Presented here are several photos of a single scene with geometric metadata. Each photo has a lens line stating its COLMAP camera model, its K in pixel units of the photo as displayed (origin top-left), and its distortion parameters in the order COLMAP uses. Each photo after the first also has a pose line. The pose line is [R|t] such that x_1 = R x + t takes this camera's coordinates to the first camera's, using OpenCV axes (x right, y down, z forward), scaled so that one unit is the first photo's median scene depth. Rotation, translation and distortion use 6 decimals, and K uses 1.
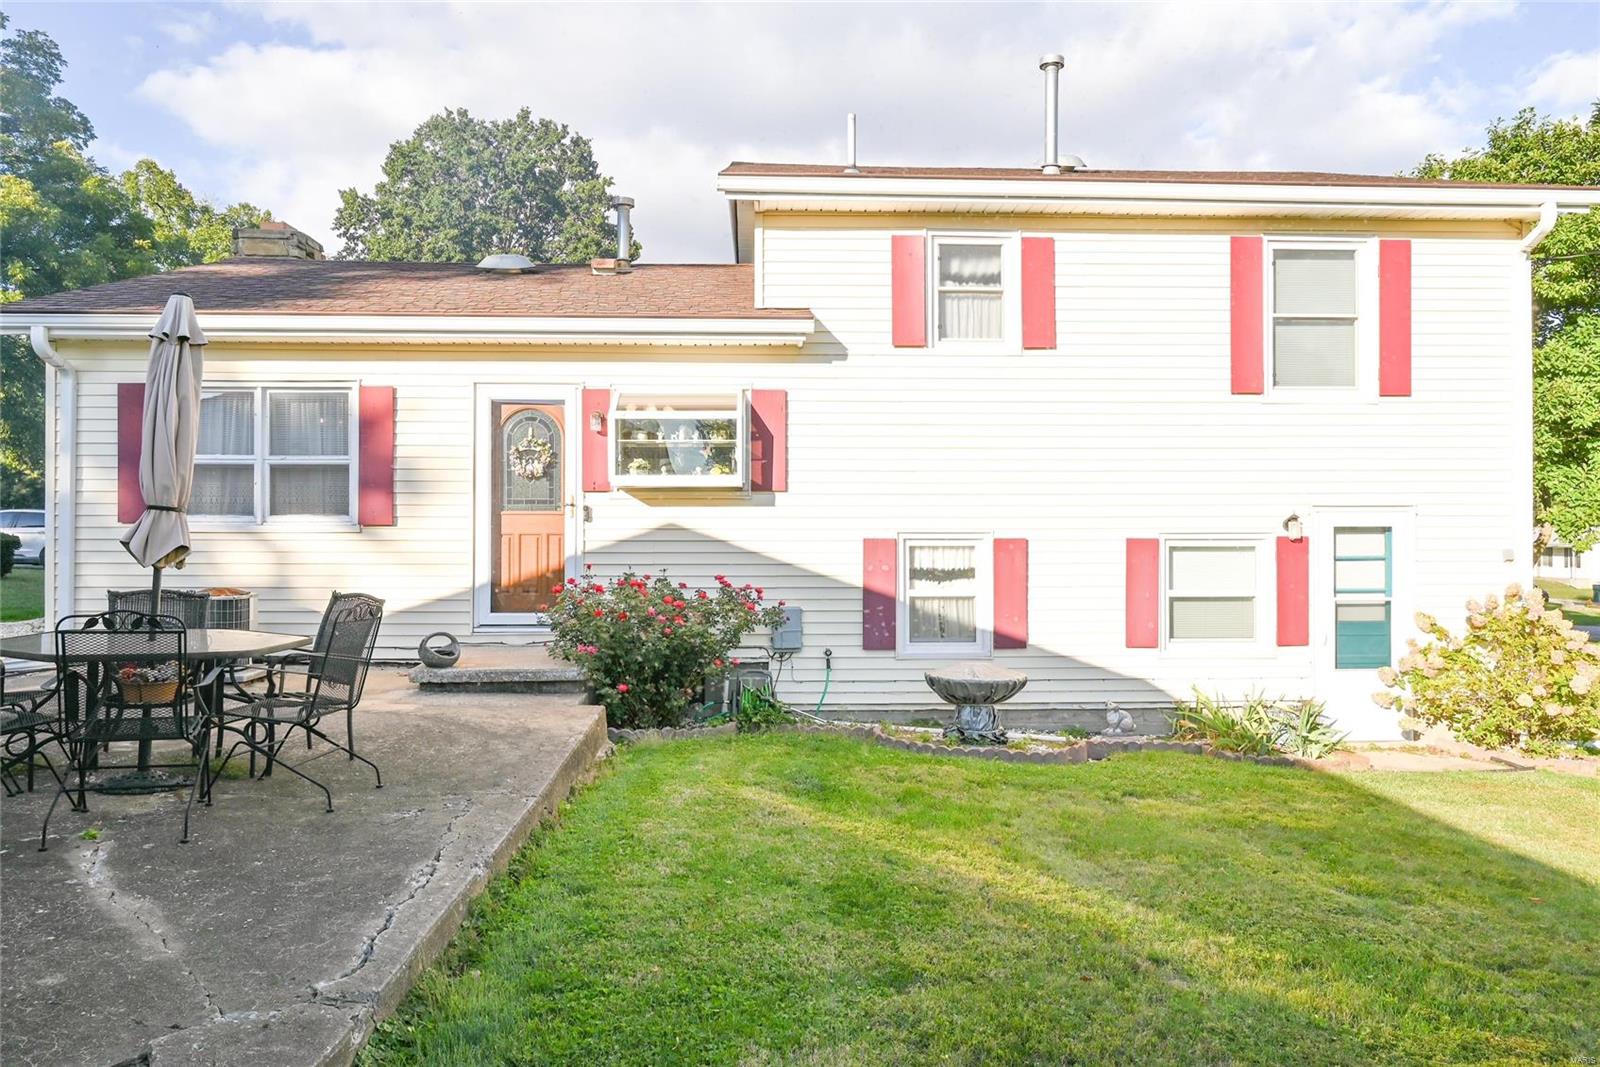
lens RADIAL K [[1118.0, 0, 800.5], [0, 1118.0, 526.8], [0, 0, 1]] dist [-0.002826, -0.002093]
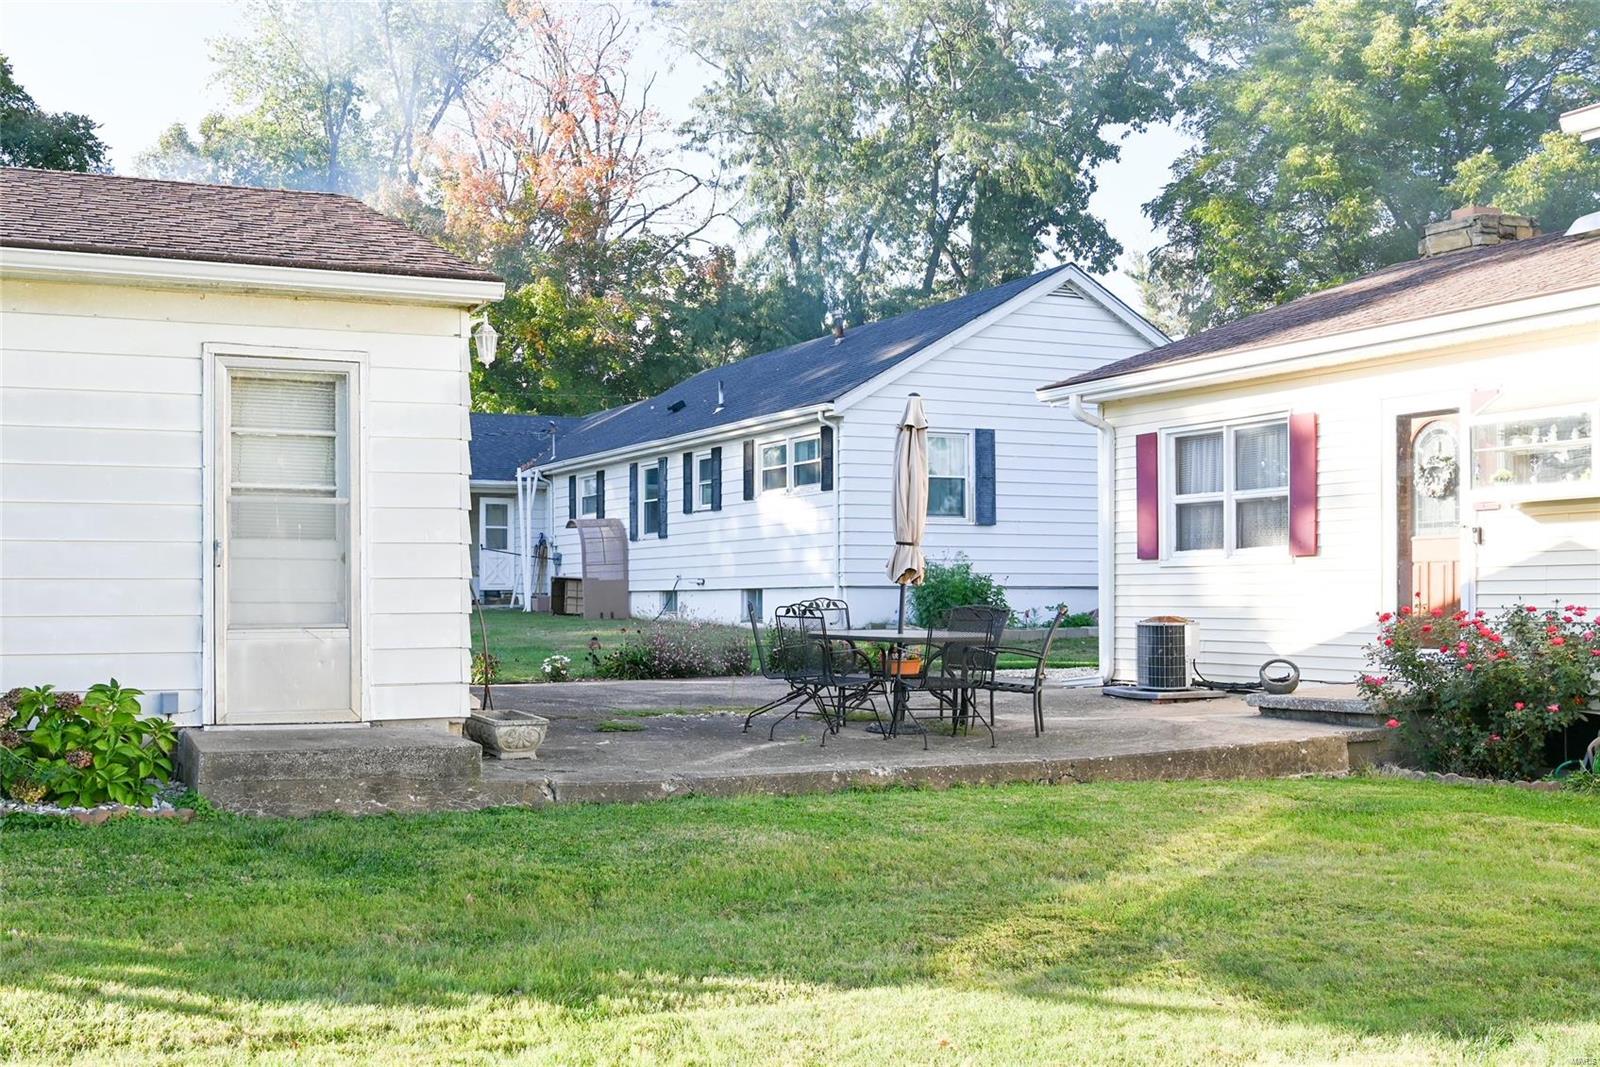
lens RADIAL K [[1821.6, 0, 798.9], [0, 1821.6, 538.9], [0, 0, 1]] dist [0.008369, 0.000000]
pose [[0.399316, -0.034319, -0.916171, 0.910618], [0.010957, 0.999406, -0.032662, 0.031651], [0.916748, 0.003004, 0.399455, -0.046966]]
